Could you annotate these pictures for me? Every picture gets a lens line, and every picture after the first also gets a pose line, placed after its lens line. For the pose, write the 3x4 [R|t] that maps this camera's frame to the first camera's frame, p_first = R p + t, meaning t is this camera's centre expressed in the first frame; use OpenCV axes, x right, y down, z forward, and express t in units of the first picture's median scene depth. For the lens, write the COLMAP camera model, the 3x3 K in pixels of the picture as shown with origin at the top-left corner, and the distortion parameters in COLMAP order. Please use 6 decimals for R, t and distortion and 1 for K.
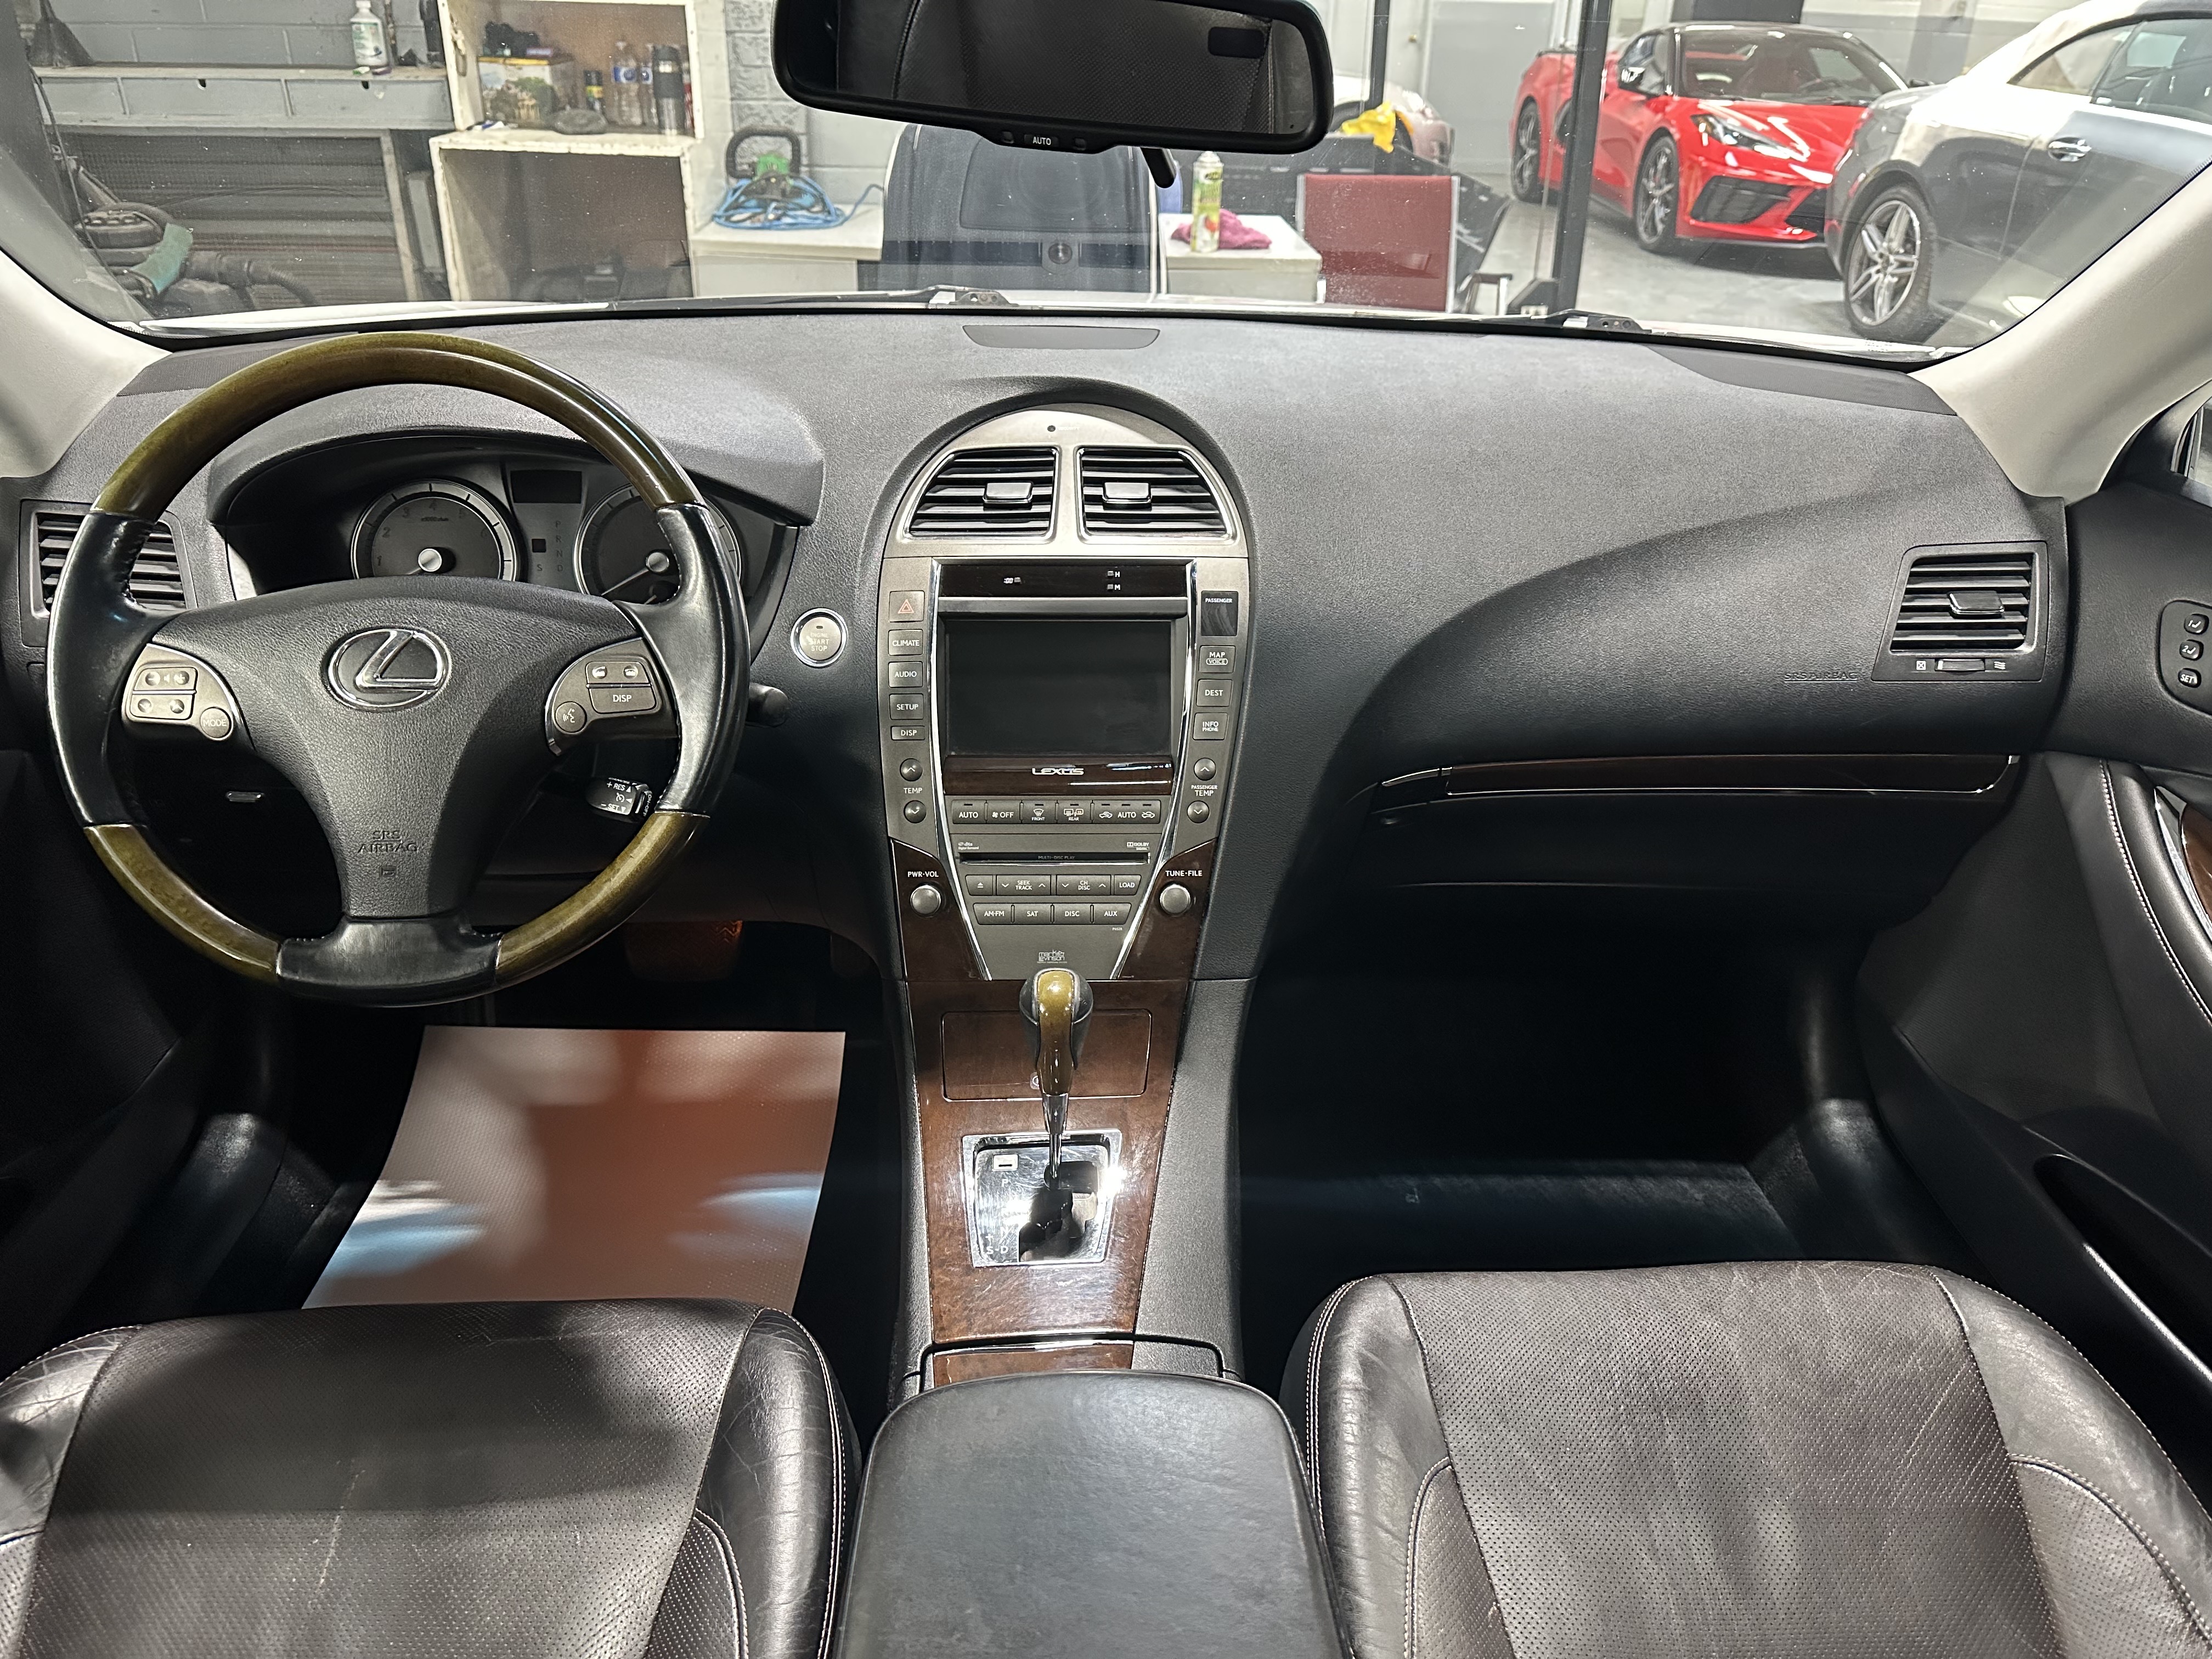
lens RADIAL K [[1531.3, 0, 1122.4], [0, 1531.3, 822.1], [0, 0, 1]] dist [0.069702, -0.091503]
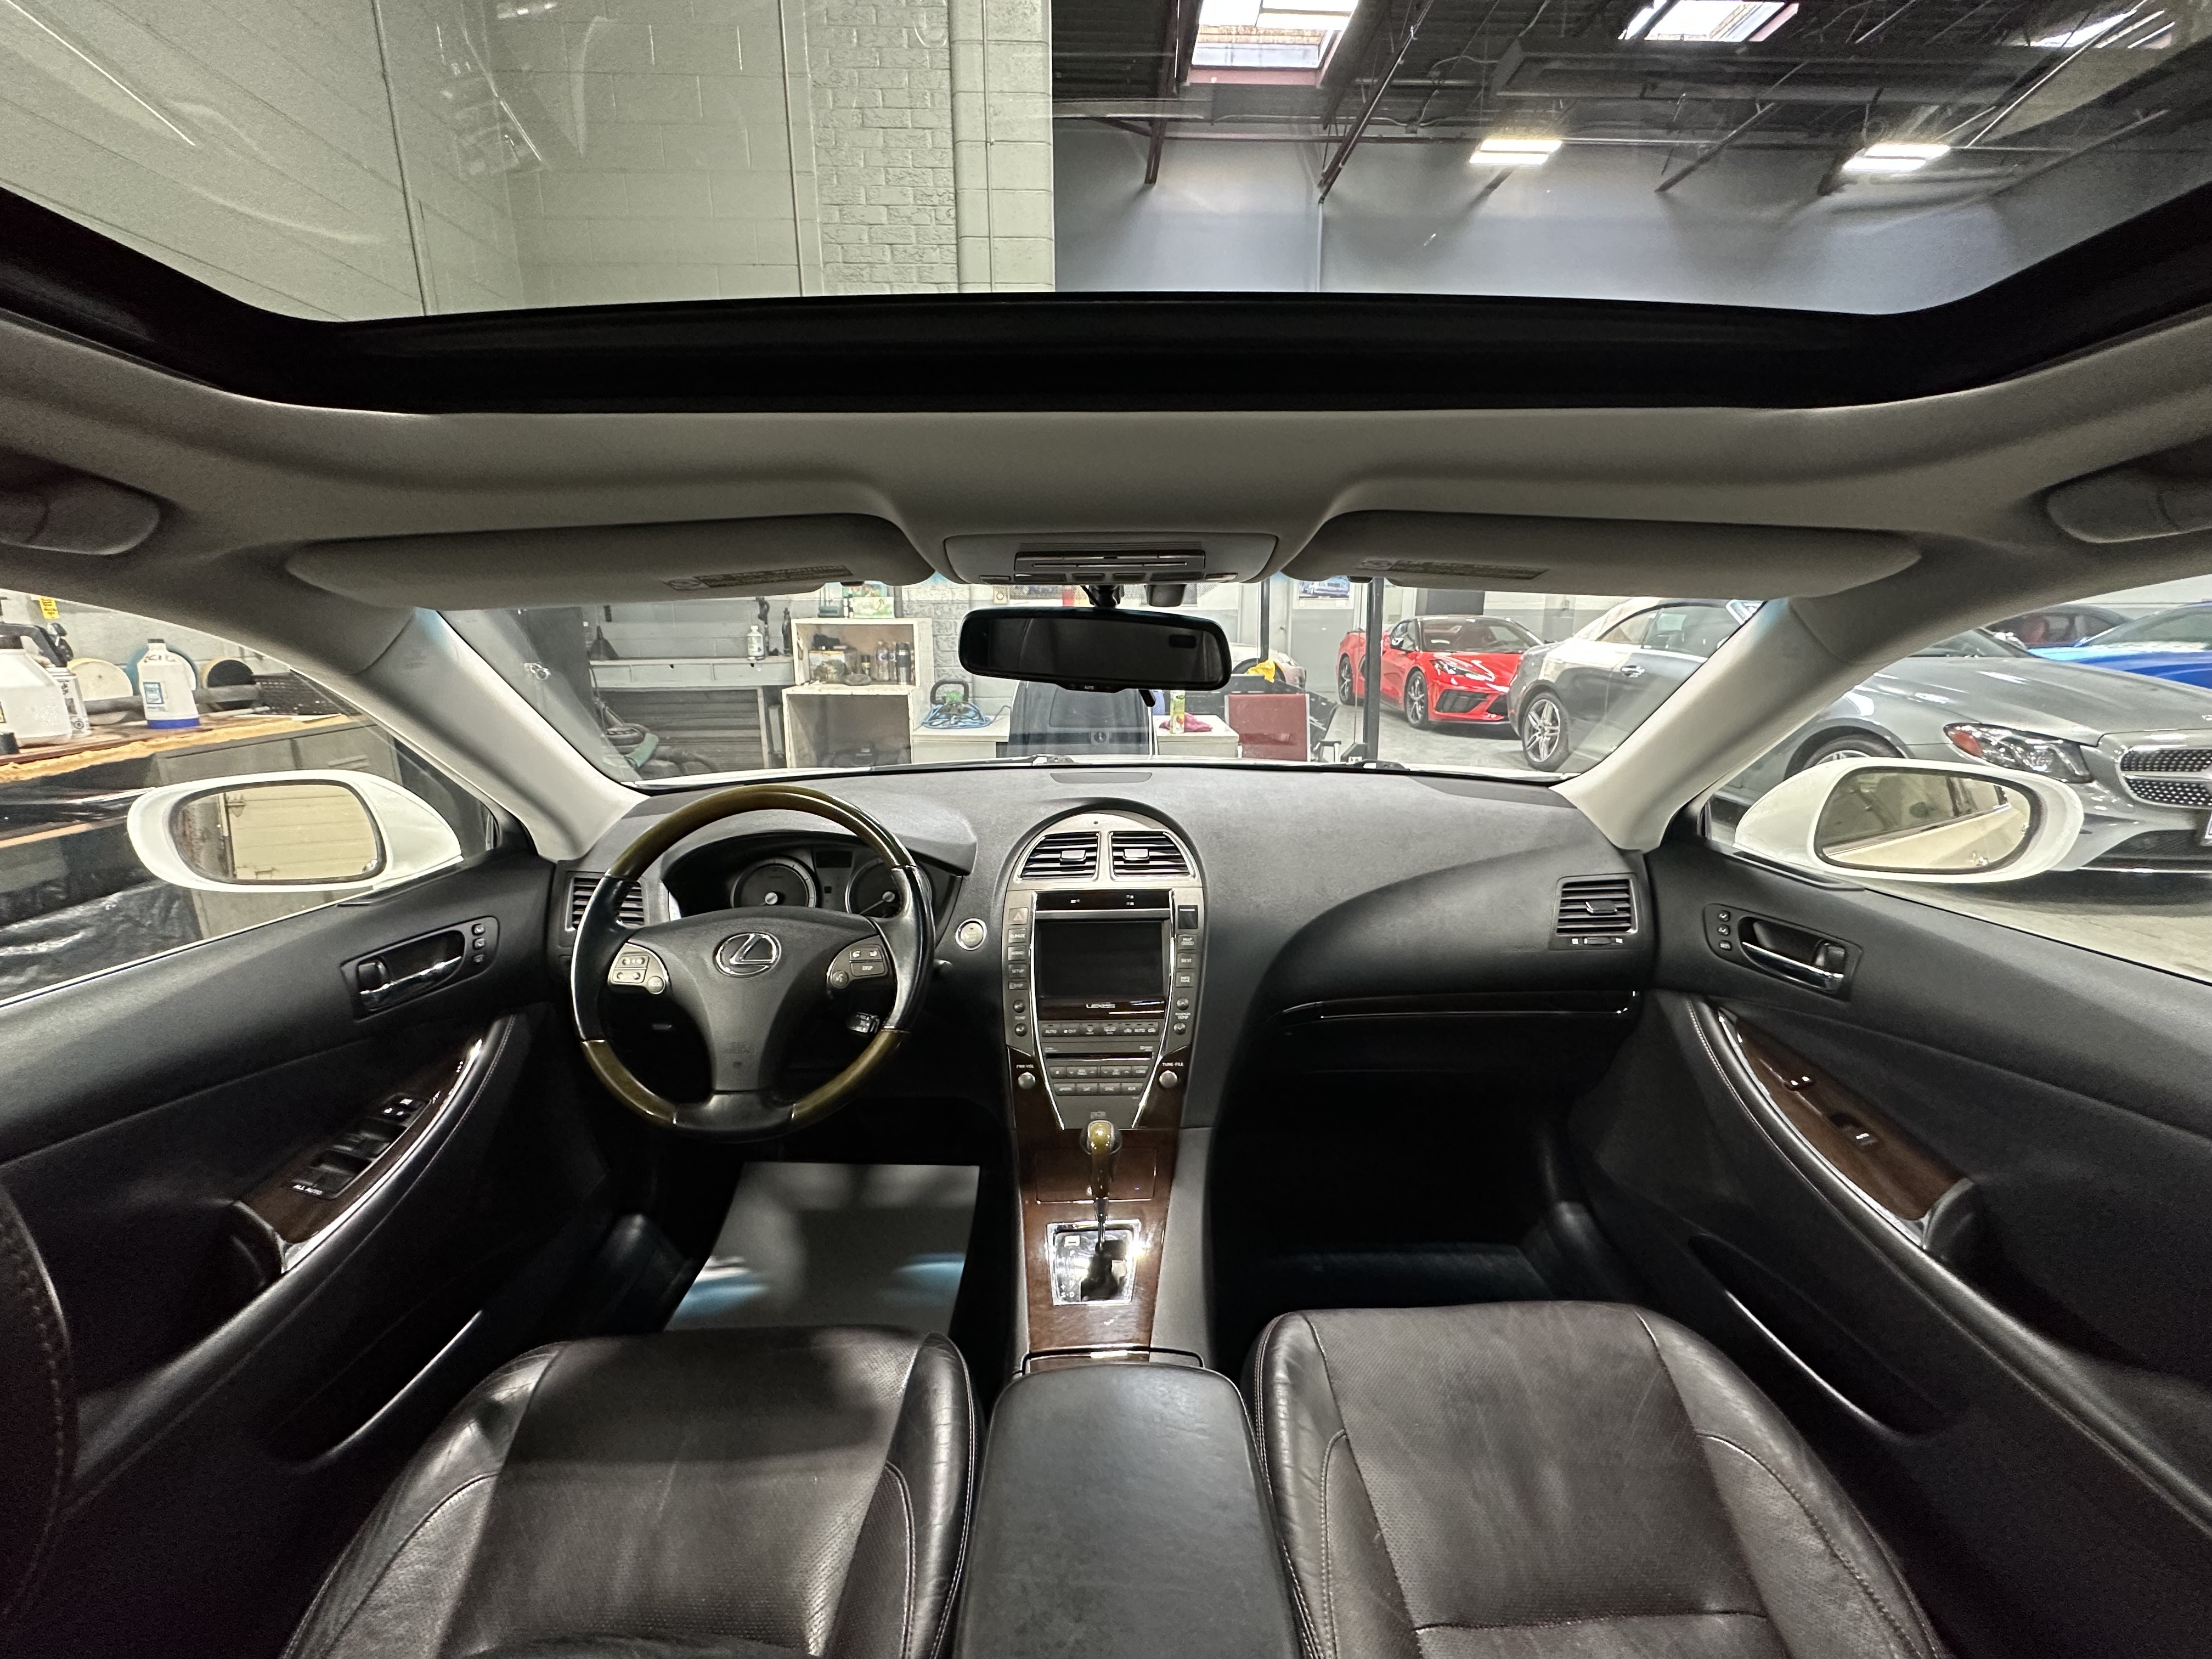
lens RADIAL K [[864.1, 0, 1106.0], [0, 864.1, 829.5], [0, 0, 1]] dist [-0.000940, -0.000088]
pose [[0.999147, -0.020424, -0.035894, 0.004603], [0.011161, 0.970346, -0.241460, 0.010083], [0.039762, 0.240854, 0.969747, -0.036060]]
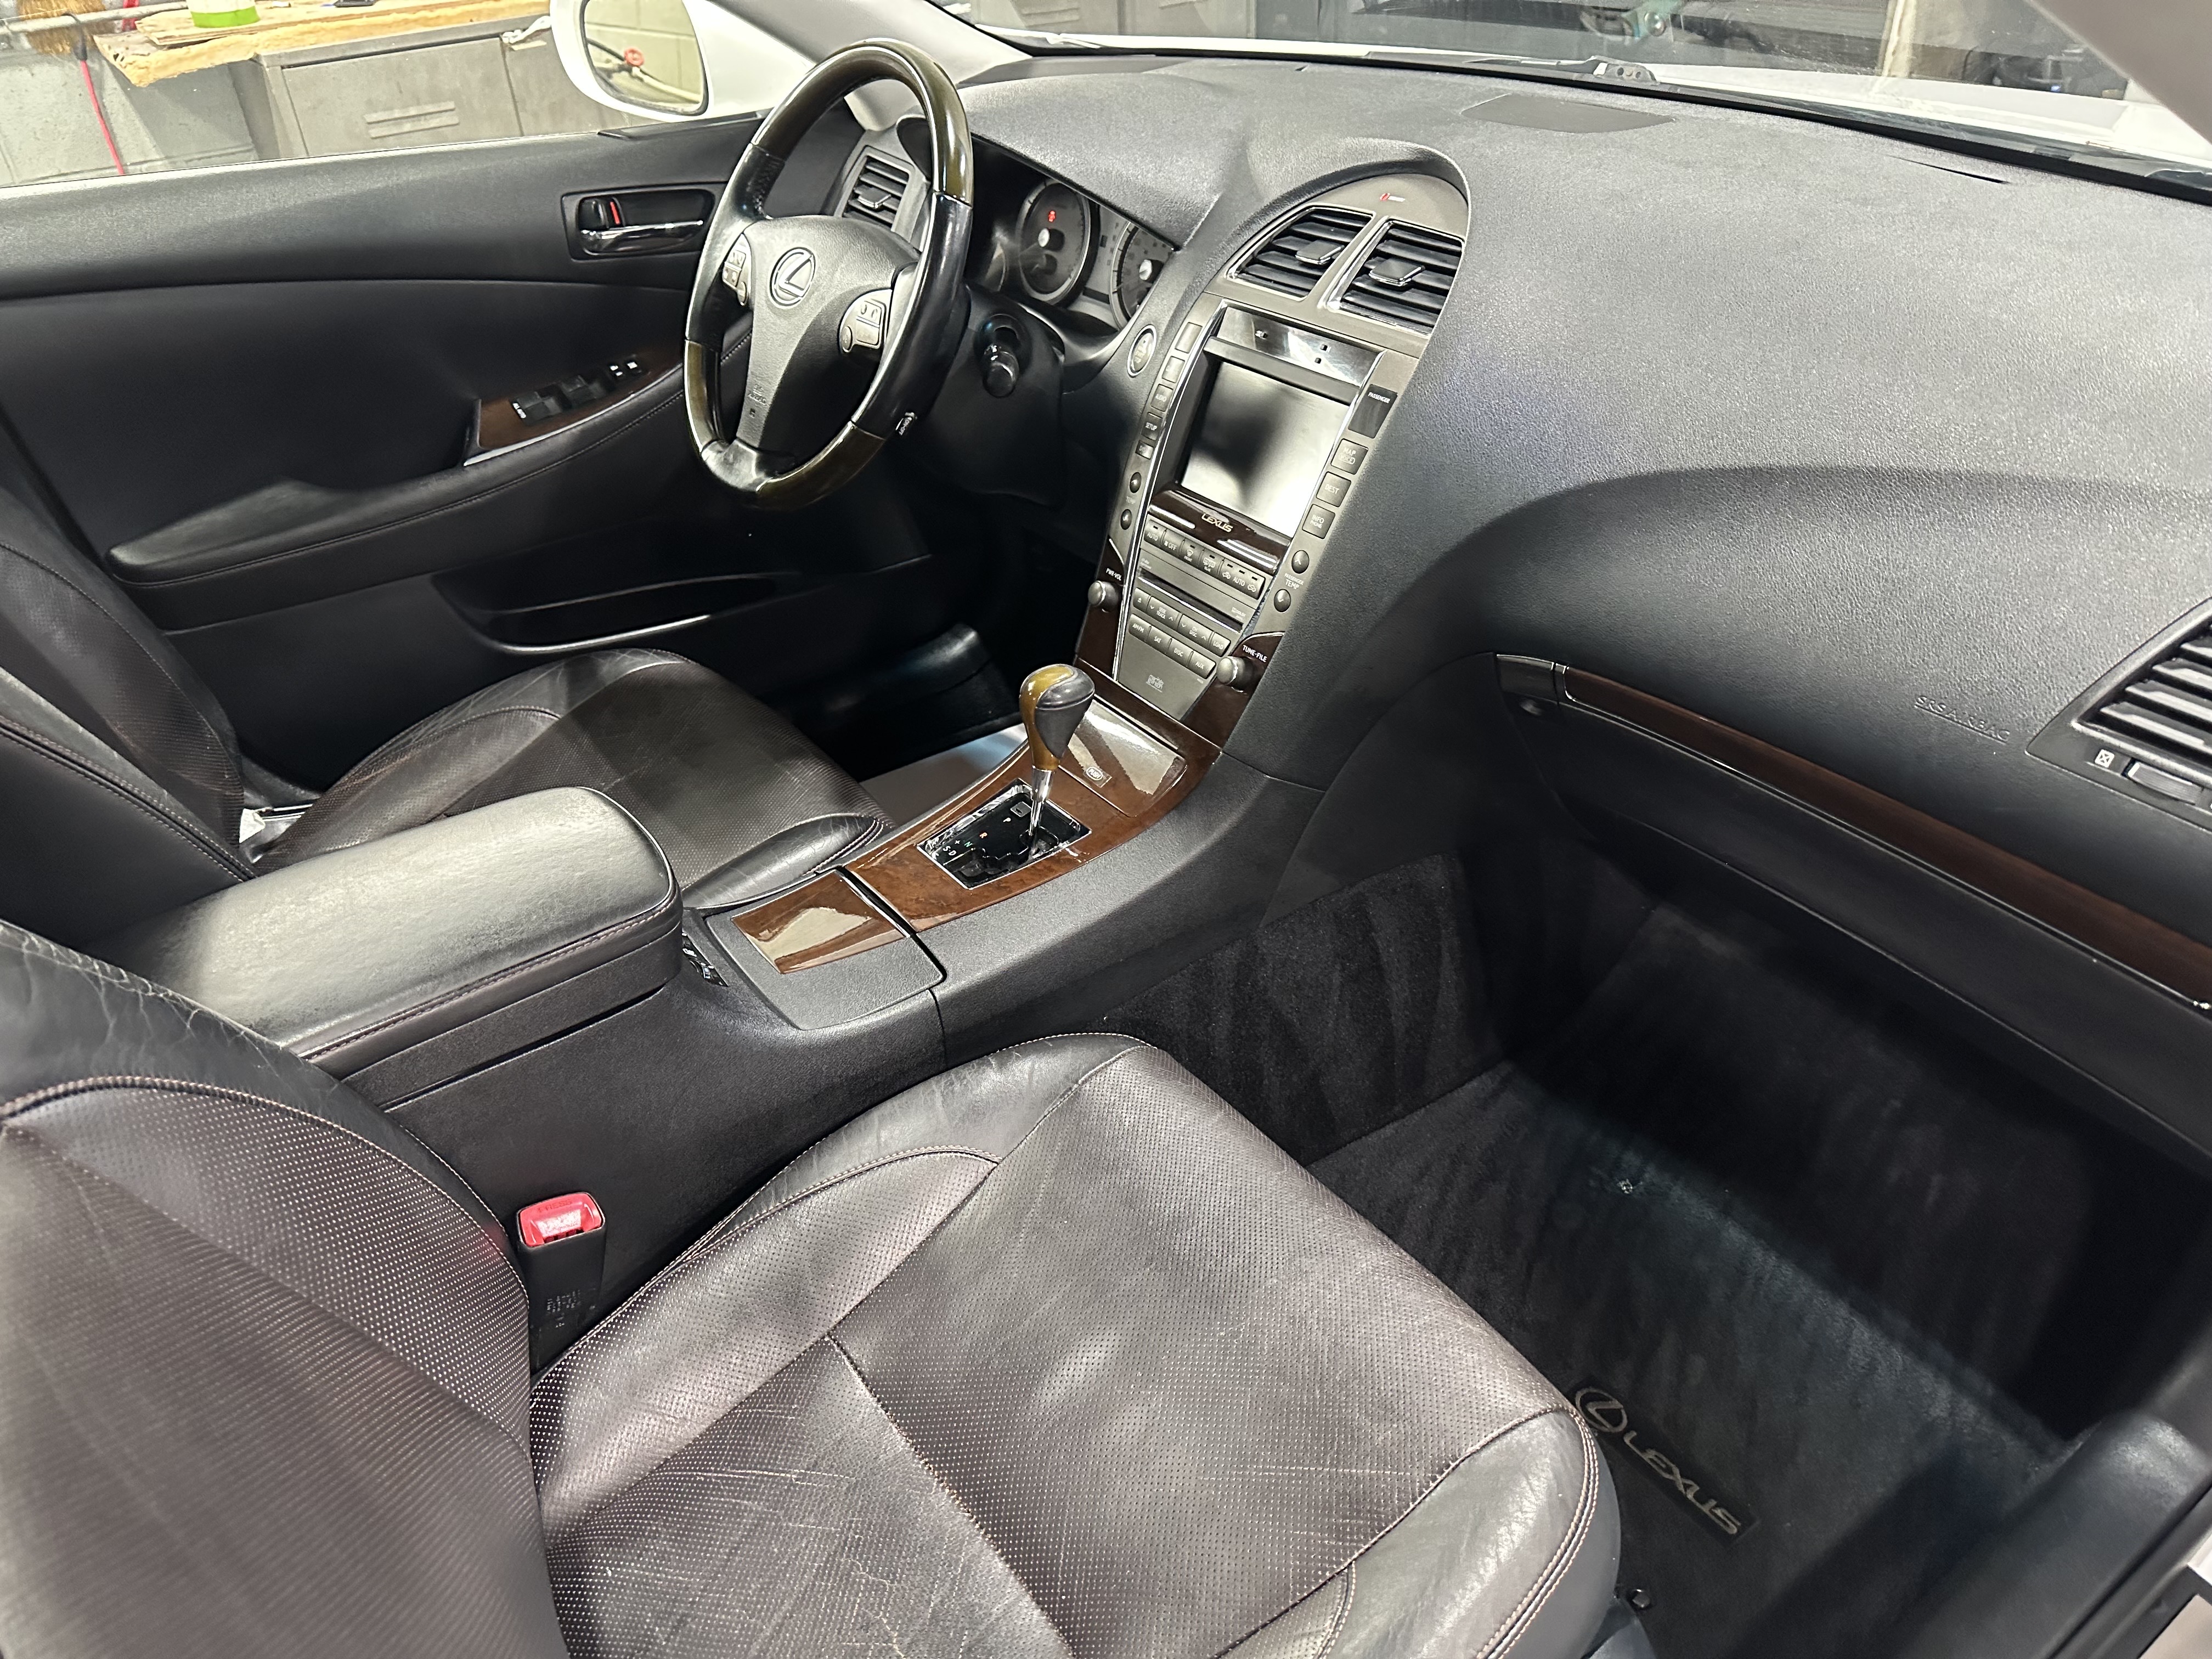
lens RADIAL K [[1577.4, 0, 1101.1], [0, 1577.4, 846.9], [0, 0, 1]] dist [0.103009, -0.154442]
pose [[0.531813, 0.436985, -0.725410, 0.814352], [-0.333811, 0.895401, 0.294664, -0.128813], [0.778296, 0.085444, 0.622057, 0.267756]]
